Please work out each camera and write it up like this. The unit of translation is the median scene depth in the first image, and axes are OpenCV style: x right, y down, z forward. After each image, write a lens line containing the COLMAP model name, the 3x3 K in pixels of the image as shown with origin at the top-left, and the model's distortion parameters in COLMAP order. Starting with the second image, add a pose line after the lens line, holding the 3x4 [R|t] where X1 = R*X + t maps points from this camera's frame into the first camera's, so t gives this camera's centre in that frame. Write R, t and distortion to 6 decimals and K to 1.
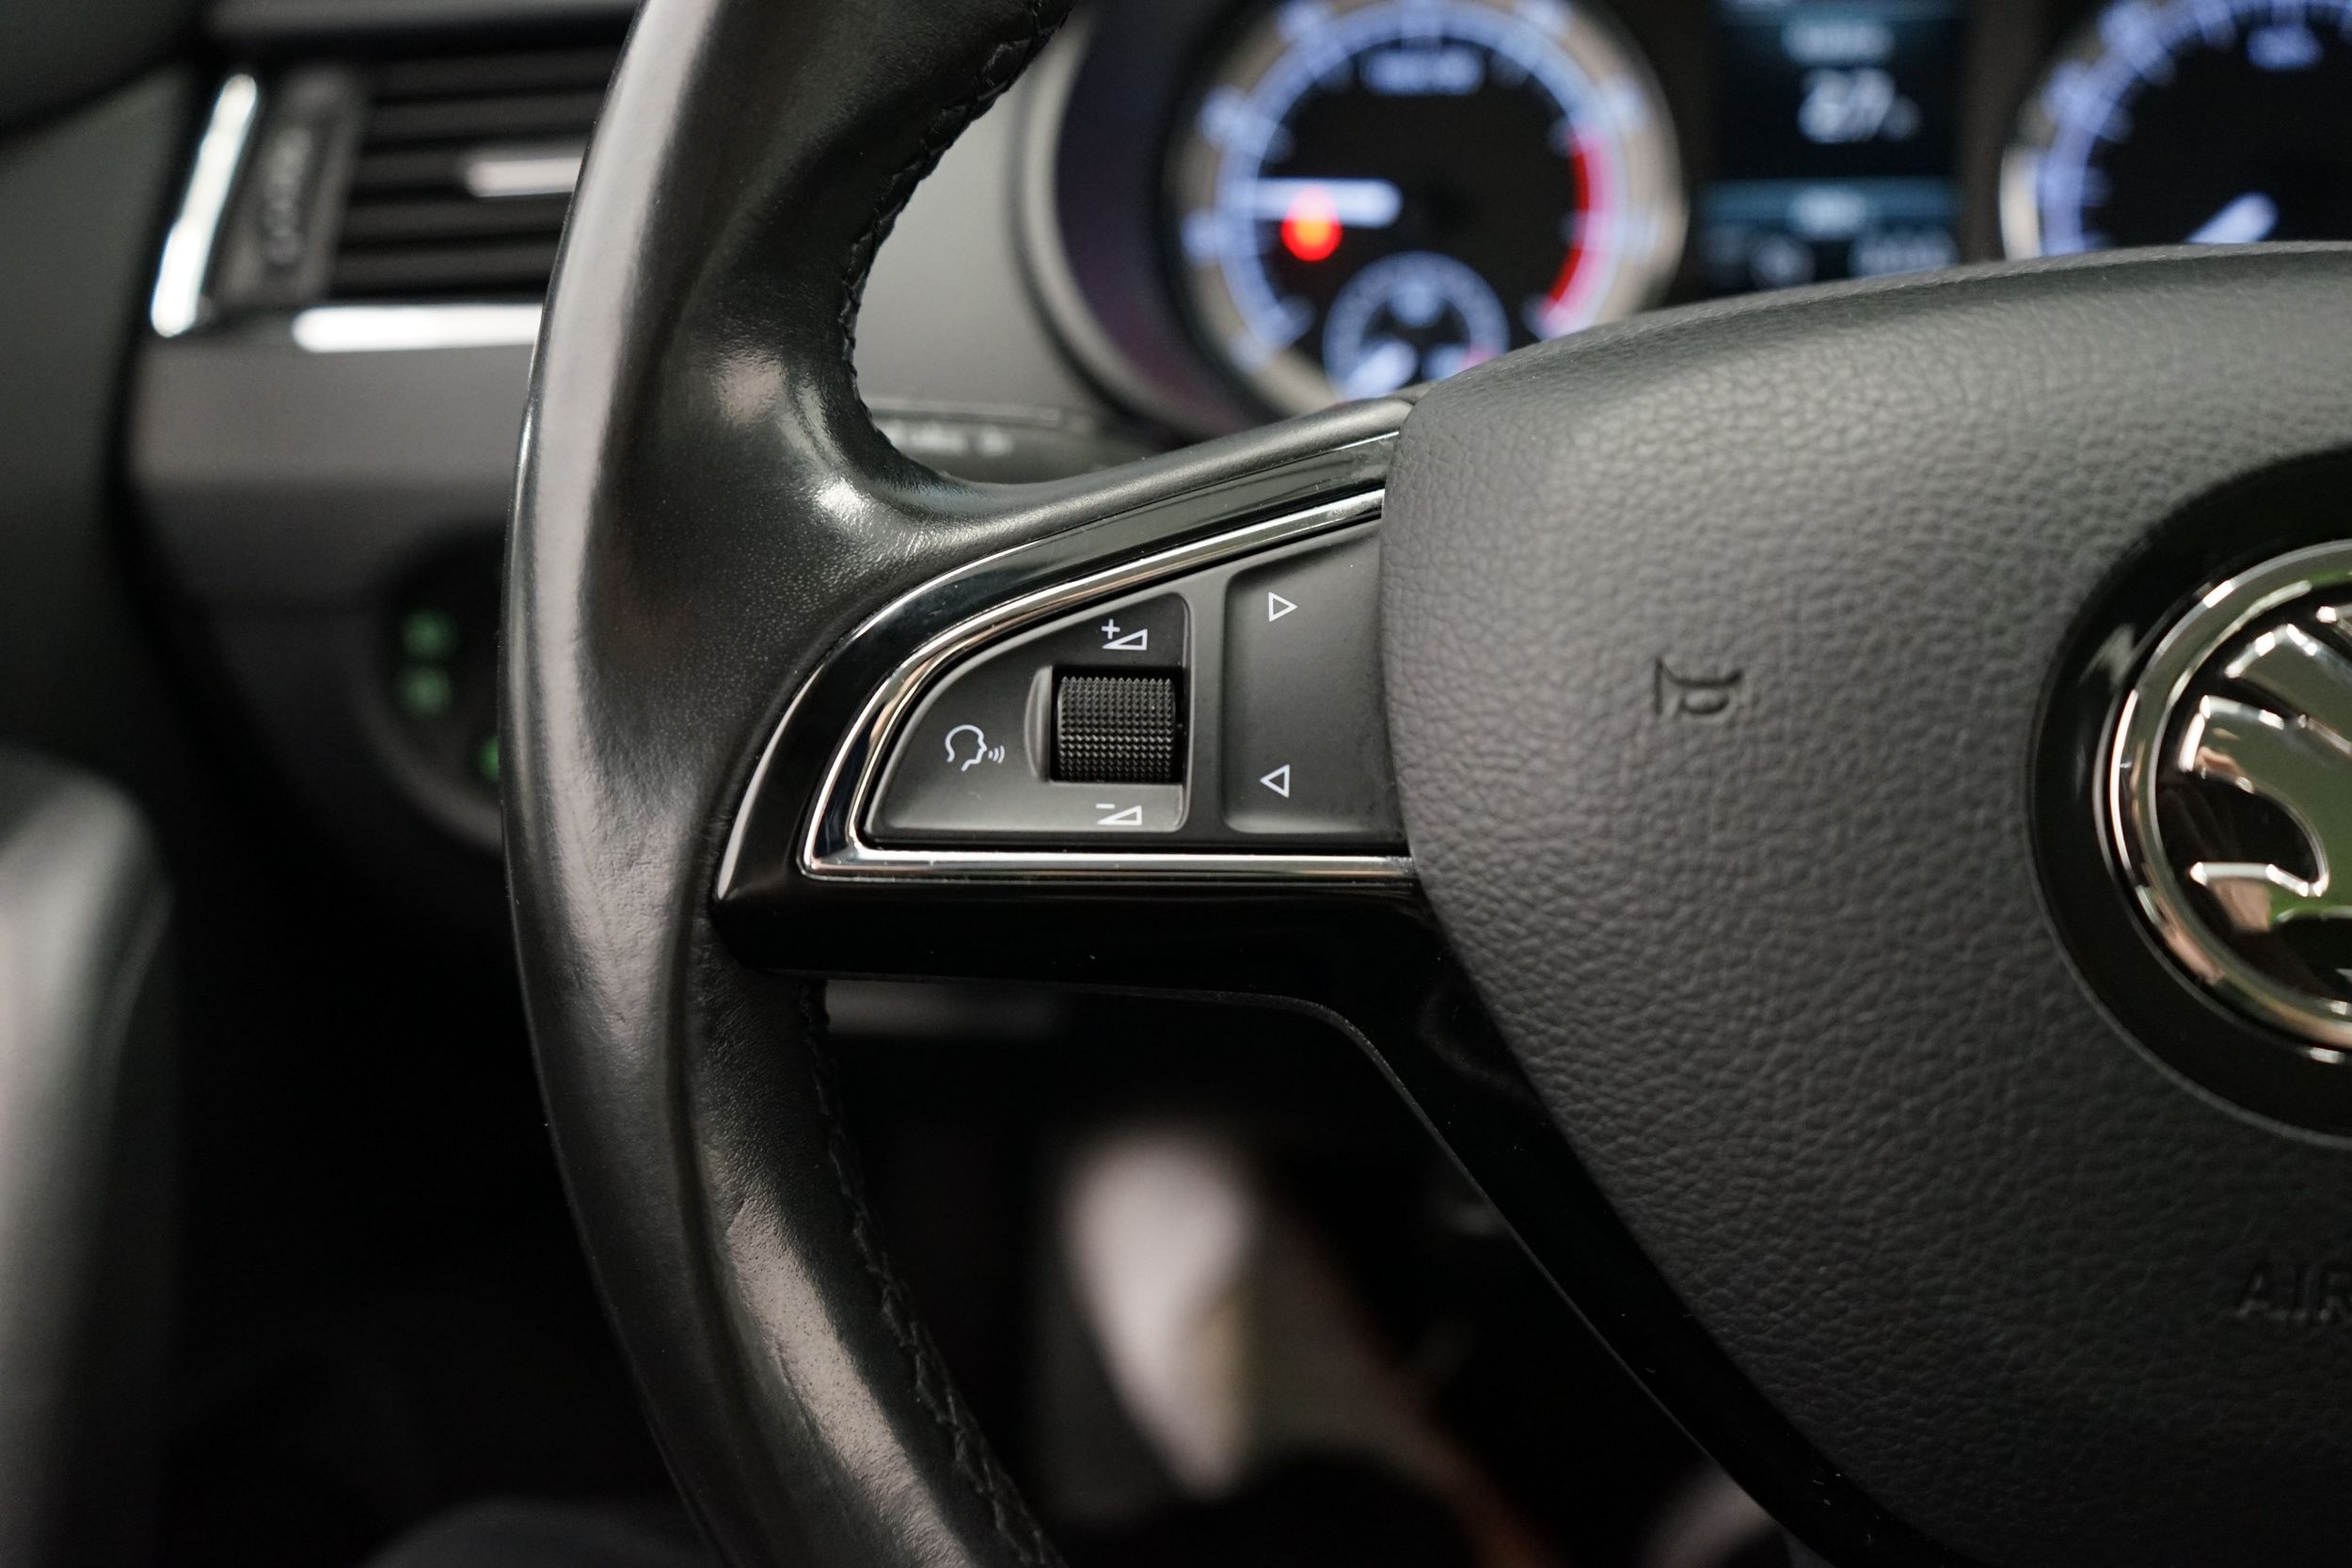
lens RADIAL K [[1921.7, 0, 1165.8], [0, 1921.7, 775.1], [0, 0, 1]] dist [0.007800, 0.006787]
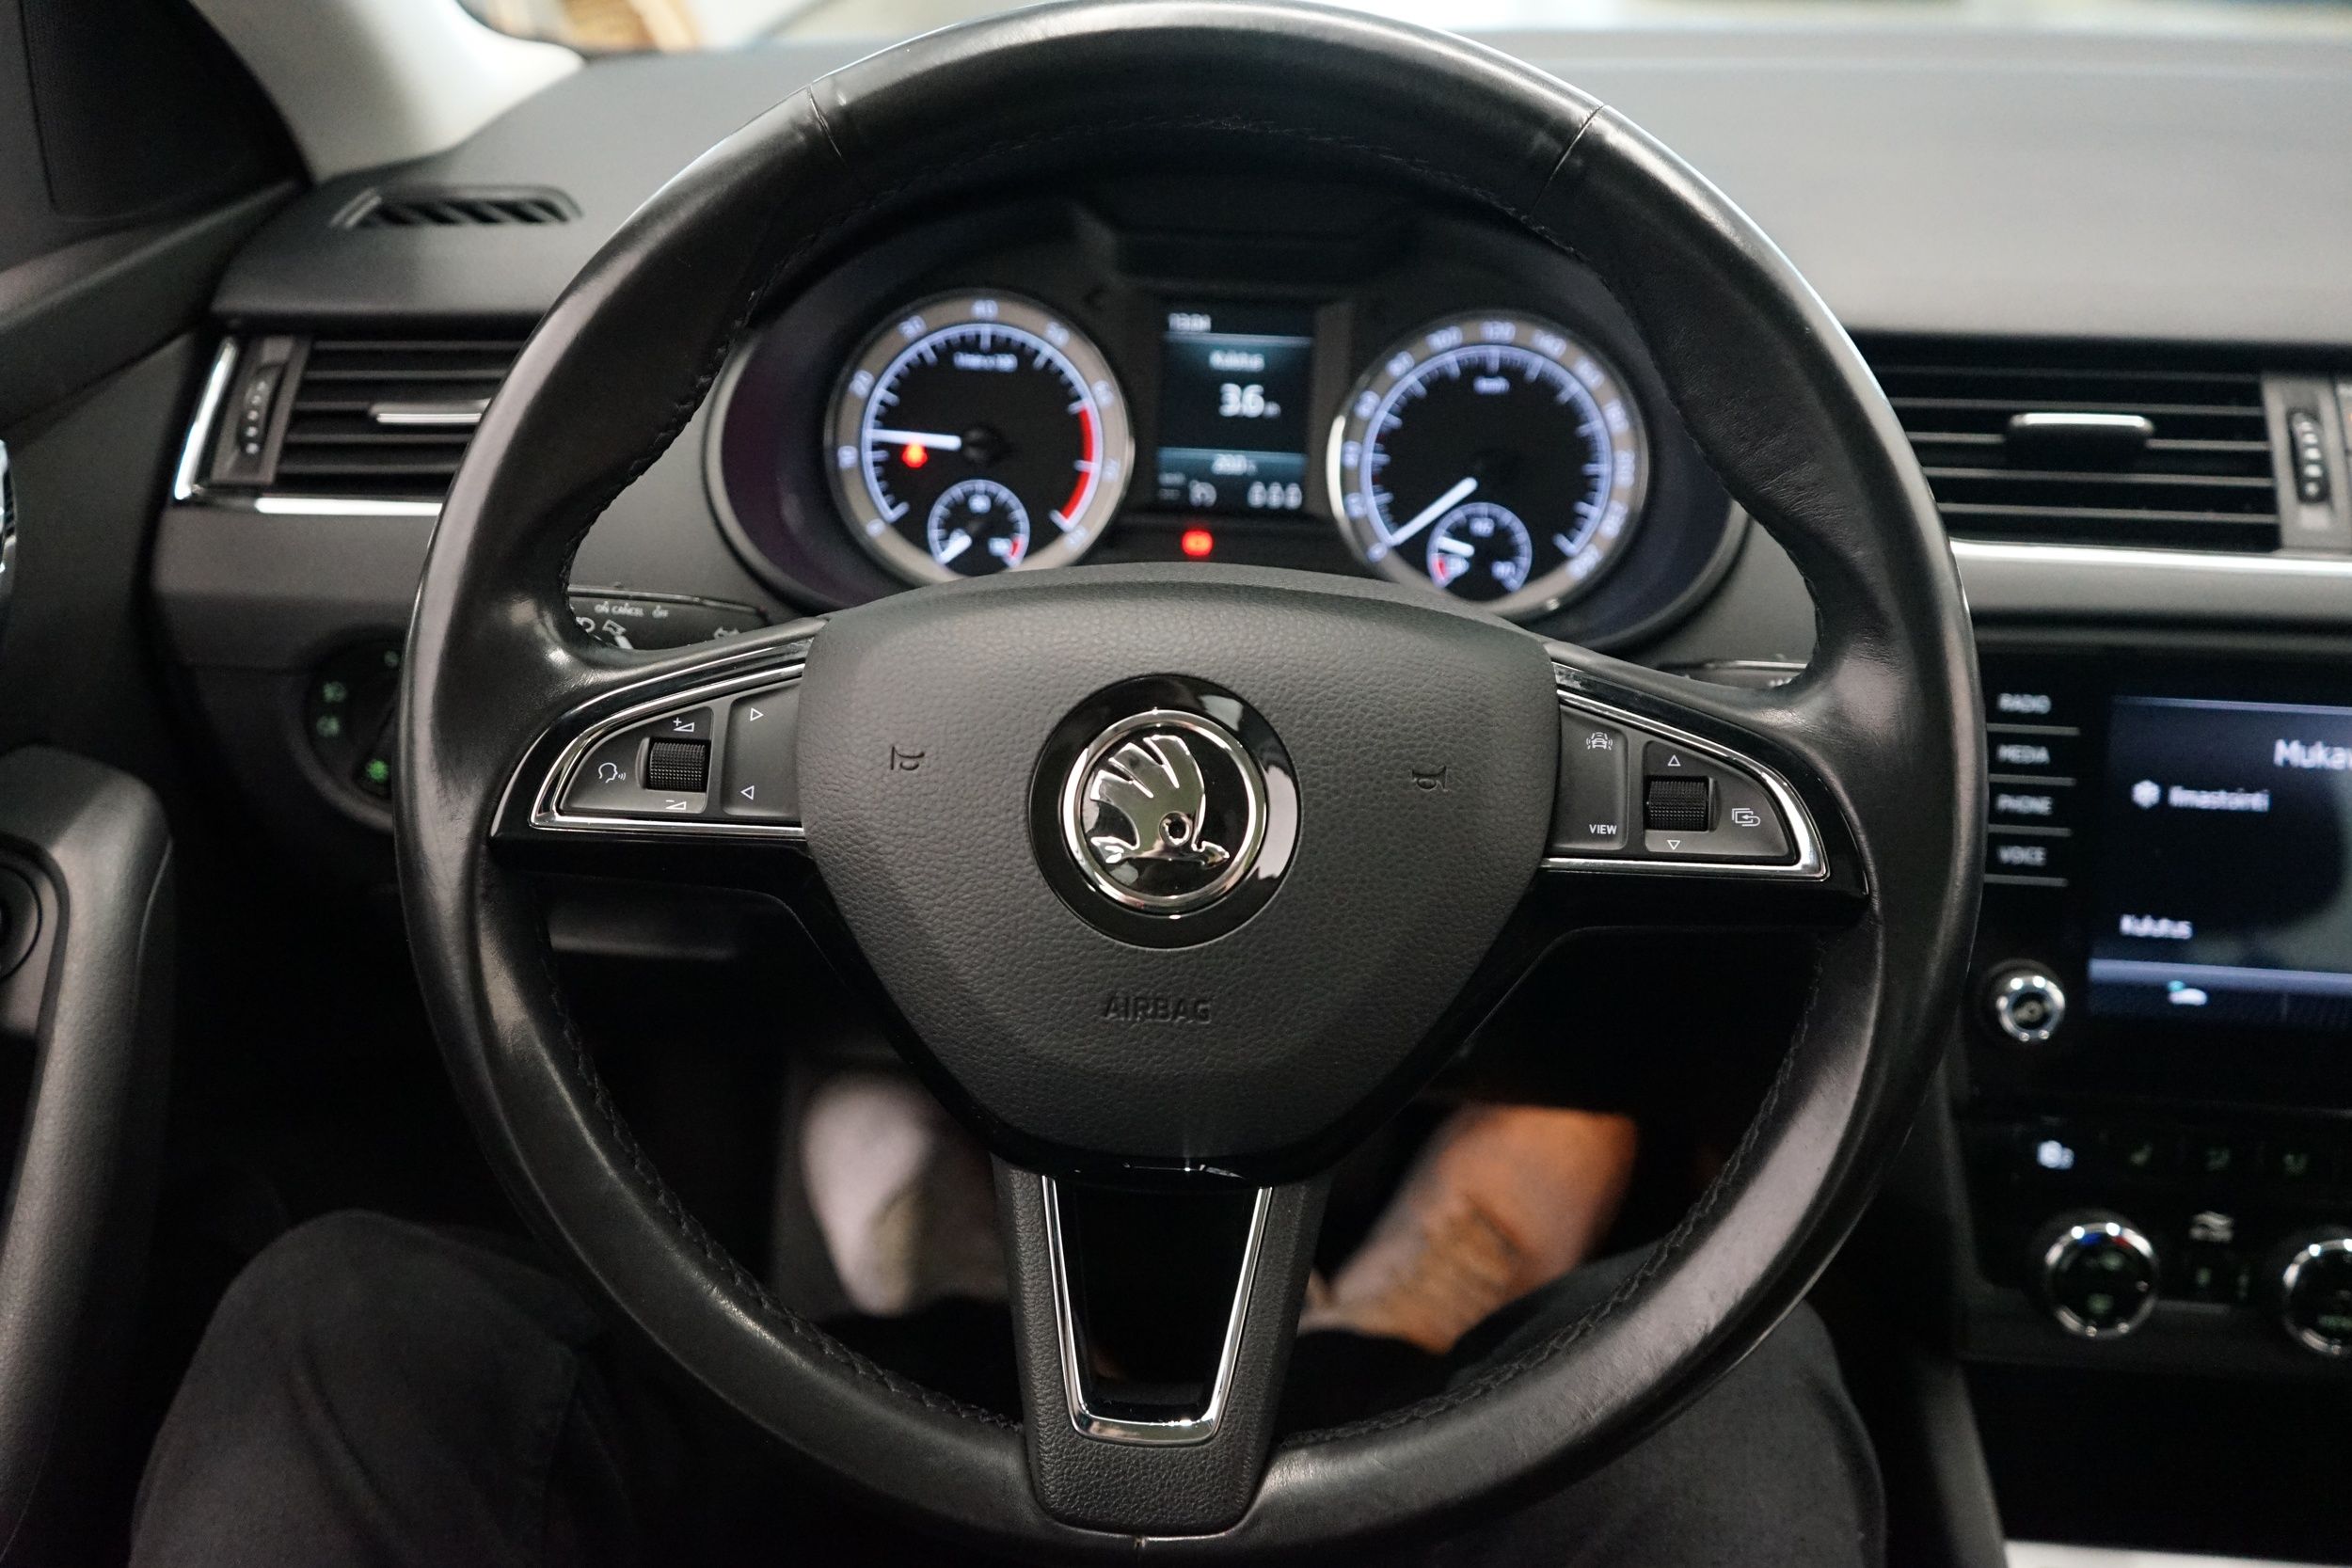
lens RADIAL K [[1903.8, 0, 1176.0], [0, 1903.8, 784.0], [0, 0, 1]] dist [-0.008328, -0.000886]
pose [[0.995739, 0.036635, 0.084633, 0.362352], [-0.035263, 0.999222, -0.017650, 0.014443], [-0.085214, 0.014590, 0.996256, -1.243262]]
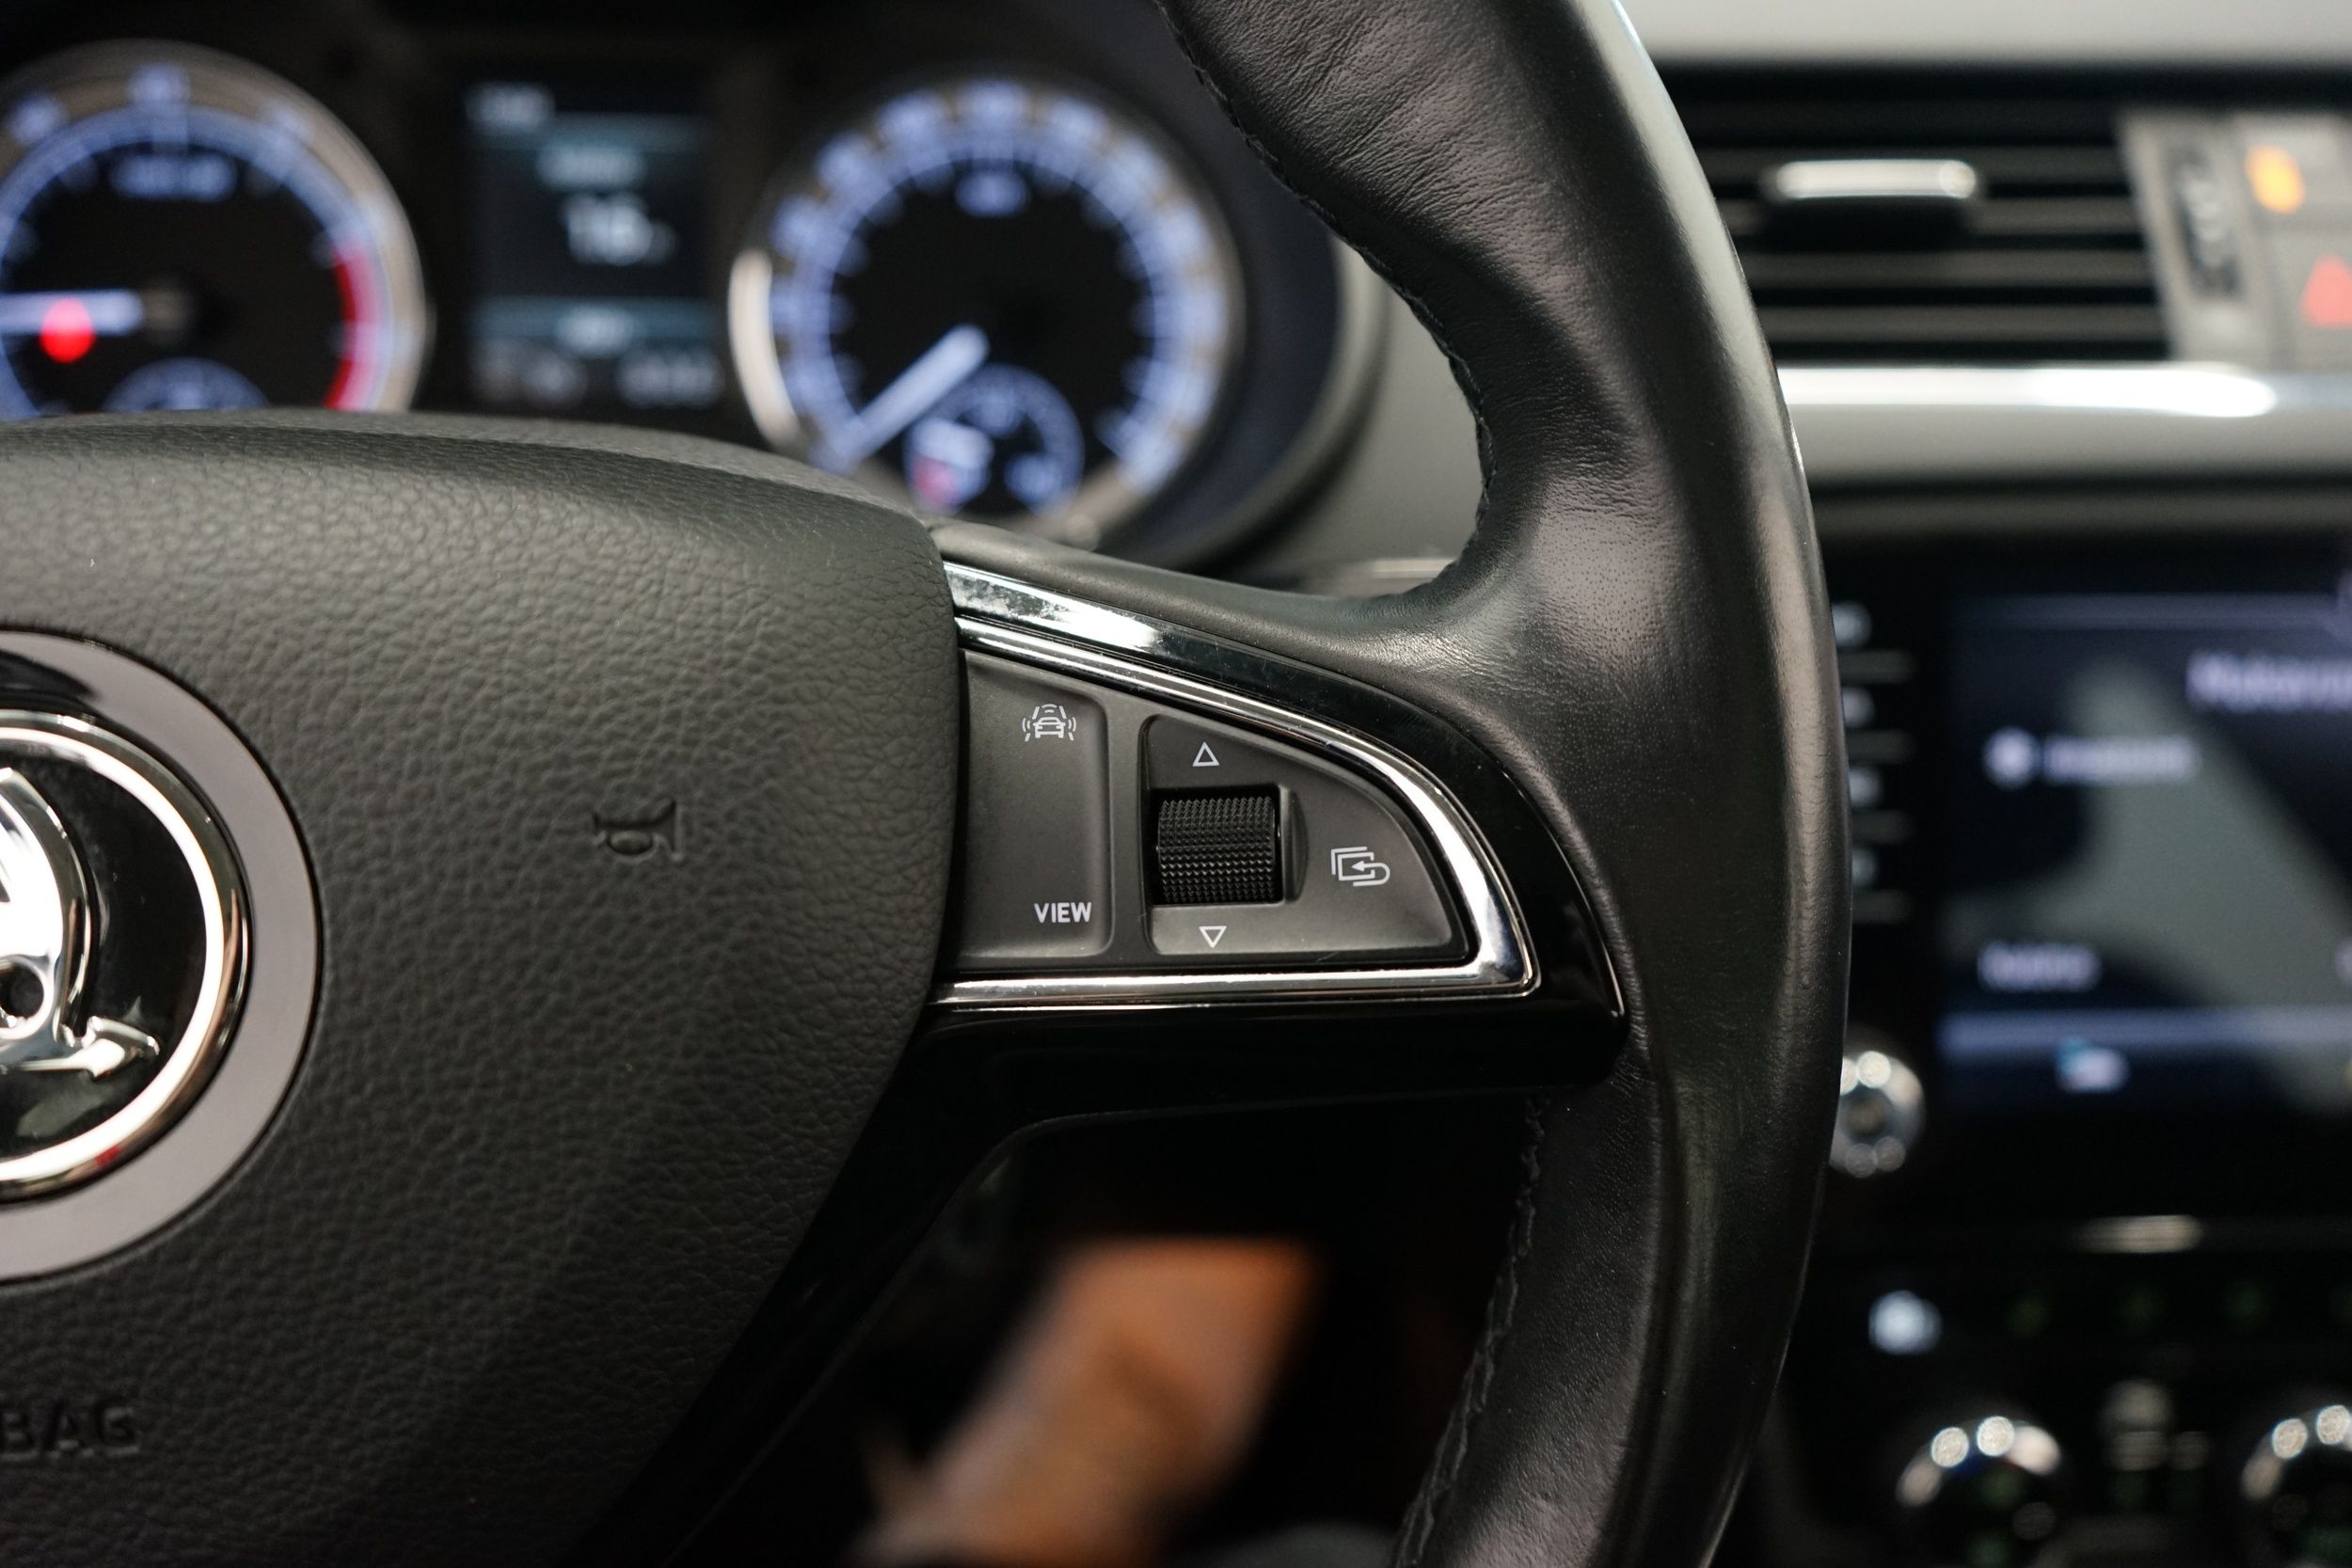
lens RADIAL K [[1903.8, 0, 1176.0], [0, 1903.8, 784.0], [0, 0, 1]] dist [-0.008328, -0.000886]
pose [[0.973620, -0.026932, 0.226581, 0.863341], [0.032929, 0.999199, -0.022730, -0.032173], [-0.225788, 0.029591, 0.973727, -0.118777]]
